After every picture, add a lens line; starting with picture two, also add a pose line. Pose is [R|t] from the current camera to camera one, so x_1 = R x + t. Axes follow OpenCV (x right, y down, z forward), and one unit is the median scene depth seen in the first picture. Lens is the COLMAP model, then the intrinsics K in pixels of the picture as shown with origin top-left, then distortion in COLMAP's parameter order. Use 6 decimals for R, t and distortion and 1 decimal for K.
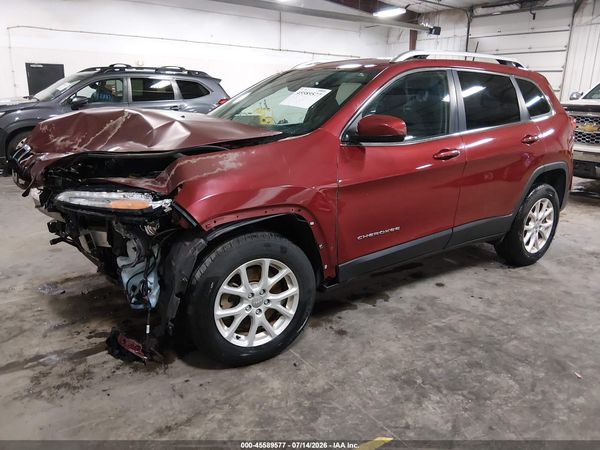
lens RADIAL K [[454.6, 0, 300.0], [0, 454.6, 225.0], [0, 0, 1]] dist [0.090653, -0.142343]
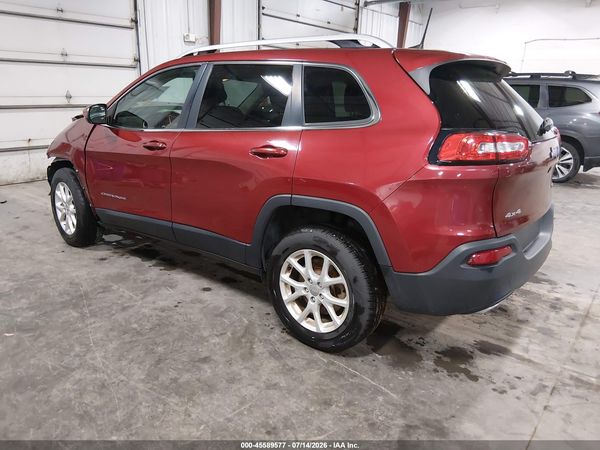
lens RADIAL K [[454.6, 0, 300.0], [0, 454.6, 225.0], [0, 0, 1]] dist [0.090653, -0.142343]
pose [[0.278488, 0.252022, -0.926784, 1.752141], [-0.276071, 0.945241, 0.174084, -0.314098], [0.919907, 0.207377, 0.332814, 1.208822]]
